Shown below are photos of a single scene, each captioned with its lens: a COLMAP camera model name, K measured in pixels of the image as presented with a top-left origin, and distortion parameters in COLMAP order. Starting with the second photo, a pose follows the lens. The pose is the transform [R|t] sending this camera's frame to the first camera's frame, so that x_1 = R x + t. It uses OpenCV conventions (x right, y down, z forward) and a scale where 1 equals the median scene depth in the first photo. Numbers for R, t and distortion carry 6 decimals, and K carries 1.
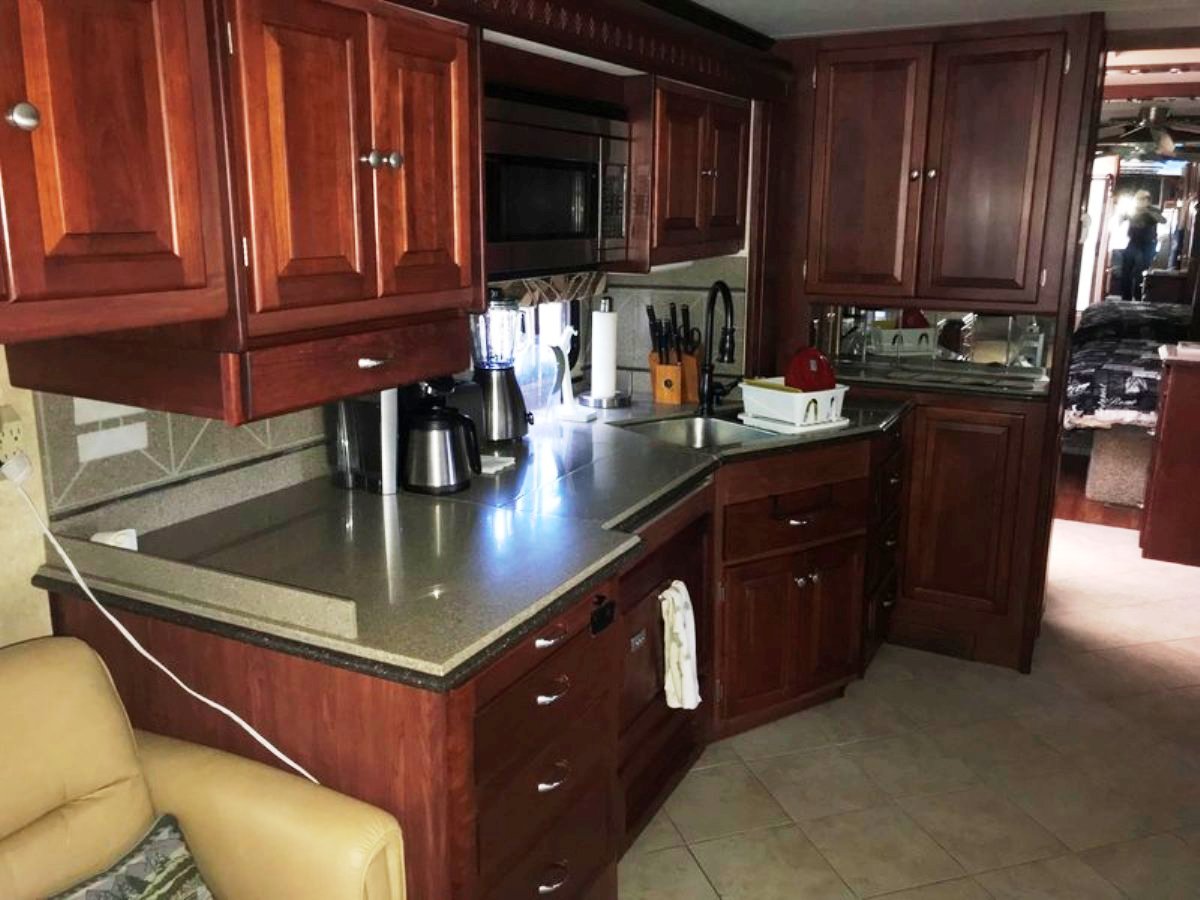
lens RADIAL K [[1006.7, 0, 602.8], [0, 1006.7, 452.7], [0, 0, 1]] dist [0.039564, -0.019787]
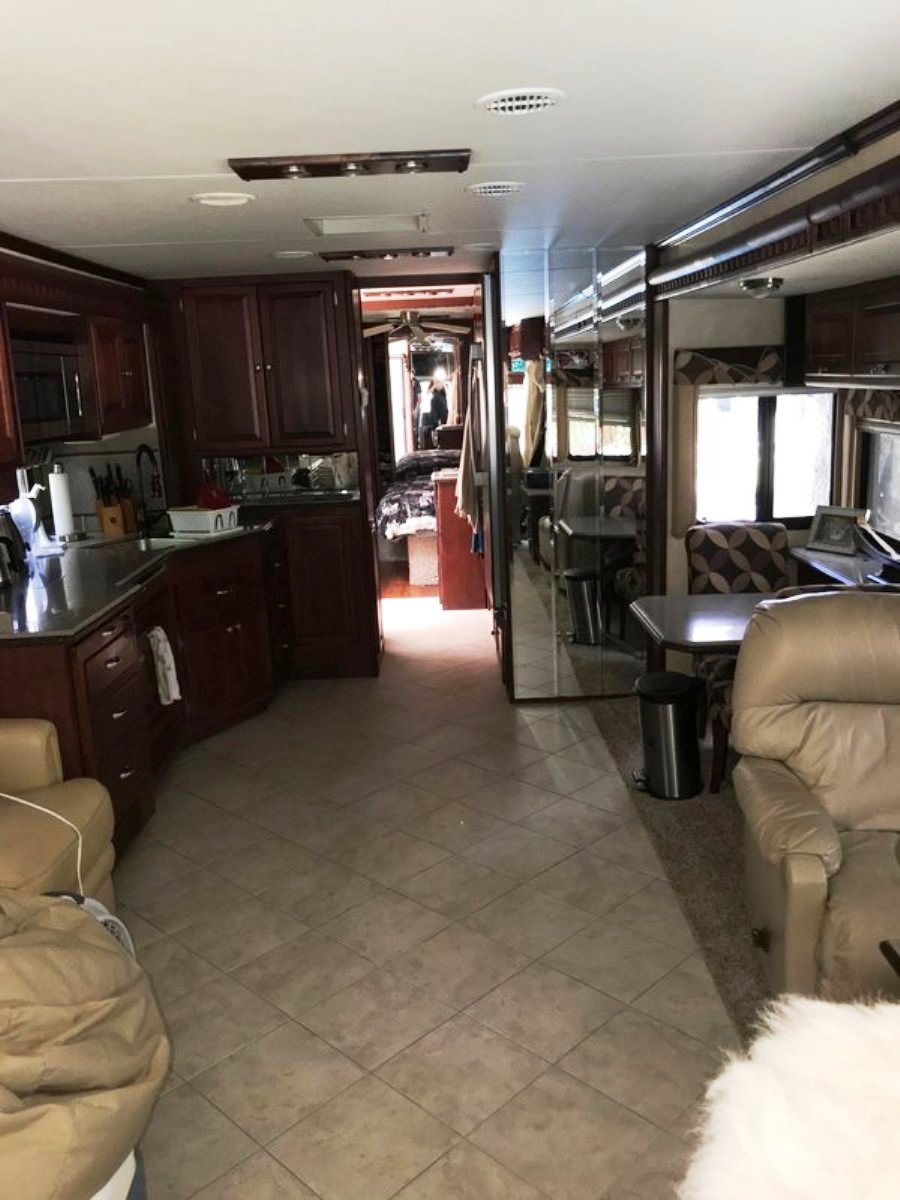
lens RADIAL K [[1006.7, 0, 452.9], [0, 1006.7, 597.5], [0, 0, 1]] dist [0.039564, -0.019787]
pose [[0.886122, -0.143114, 0.440802, -0.155446], [0.157689, 0.987482, 0.003609, 0.110133], [-0.435800, 0.066312, 0.897597, -0.482137]]
